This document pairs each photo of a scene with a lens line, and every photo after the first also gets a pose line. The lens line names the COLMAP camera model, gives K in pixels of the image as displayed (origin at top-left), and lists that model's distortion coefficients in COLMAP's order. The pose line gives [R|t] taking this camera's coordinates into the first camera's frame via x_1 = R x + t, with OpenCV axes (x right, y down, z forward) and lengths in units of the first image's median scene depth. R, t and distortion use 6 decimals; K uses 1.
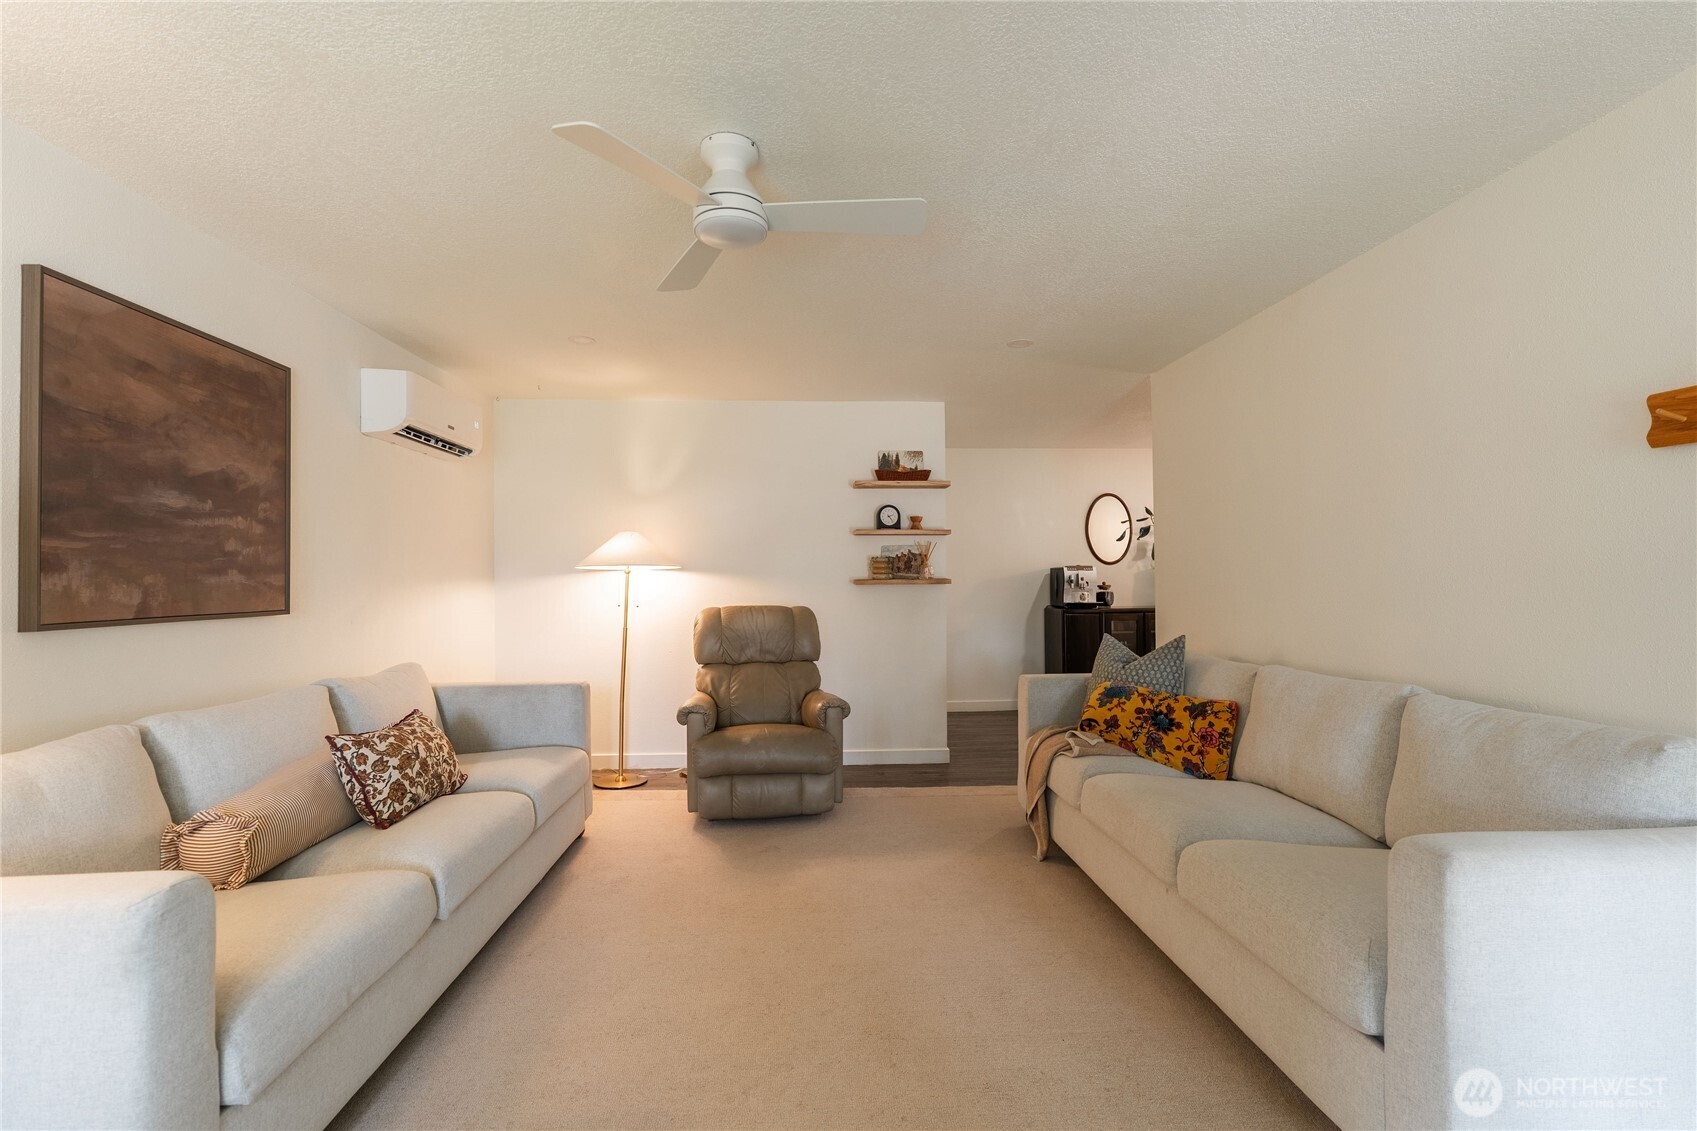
lens RADIAL K [[759.7, 0, 841.0], [0, 759.7, 570.3], [0, 0, 1]] dist [-0.005549, 0.001502]
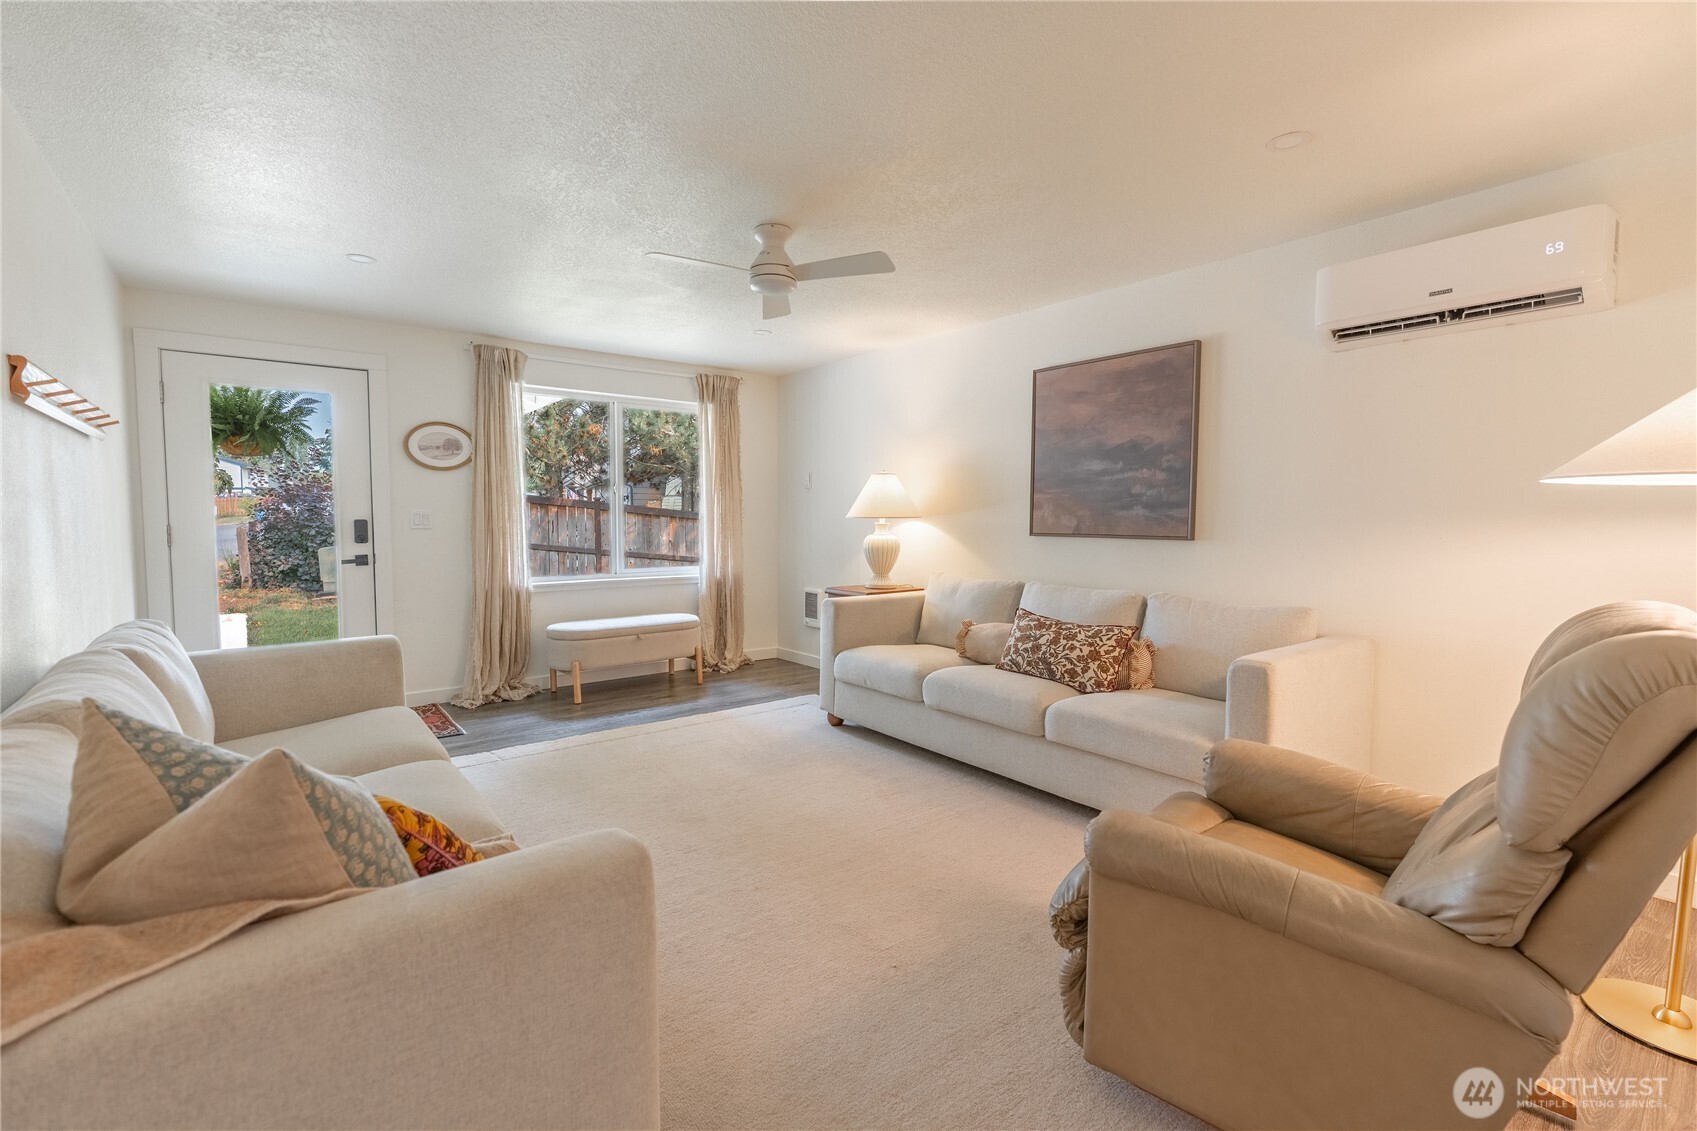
lens RADIAL K [[759.7, 0, 851.8], [0, 759.7, 564.1], [0, 0, 1]] dist [-0.005549, 0.001502]
pose [[-0.819782, 0.036059, -0.571540, 0.410307], [0.006055, 0.998506, 0.054313, 0.023382], [0.572644, 0.041064, -0.818775, 1.565846]]
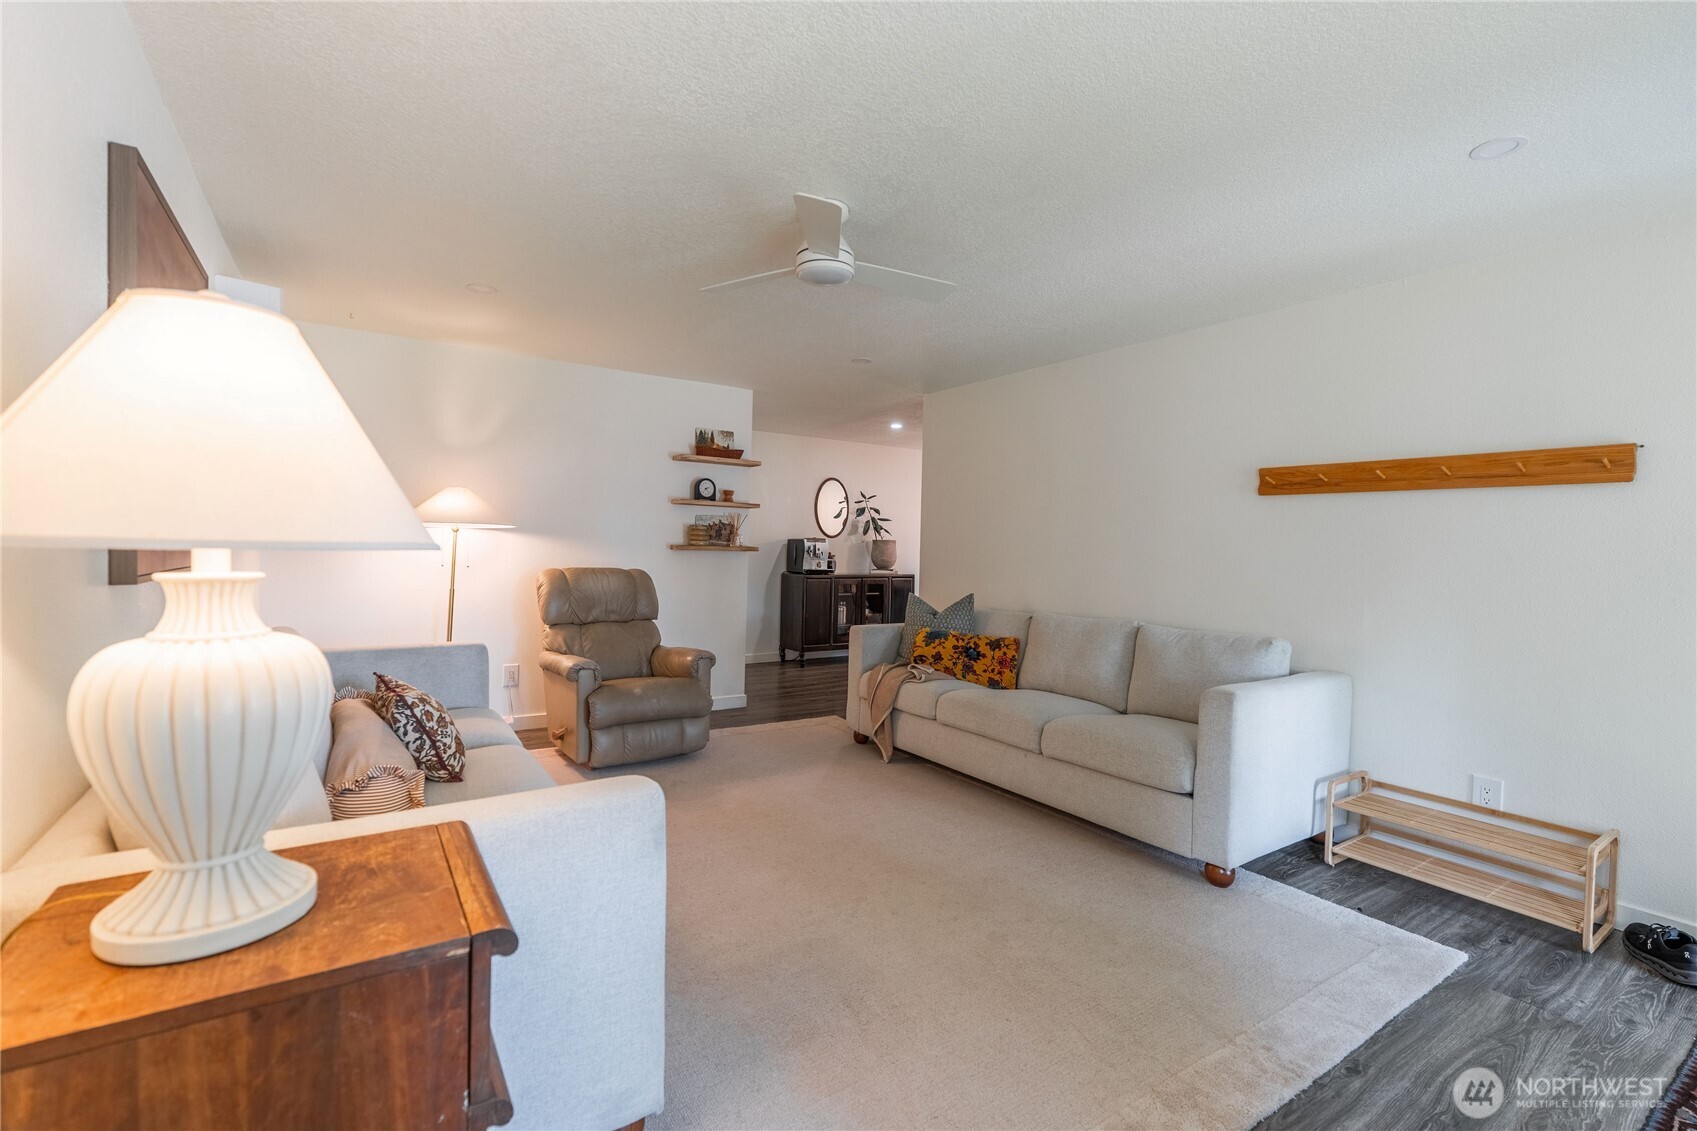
lens RADIAL K [[759.7, 0, 857.1], [0, 759.7, 574.1], [0, 0, 1]] dist [-0.005549, 0.001502]
pose [[0.856794, 0.010860, 0.515545, -0.504266], [-0.036037, 0.998595, 0.038856, 0.003277], [-0.514398, -0.051870, 0.855981, -0.099481]]
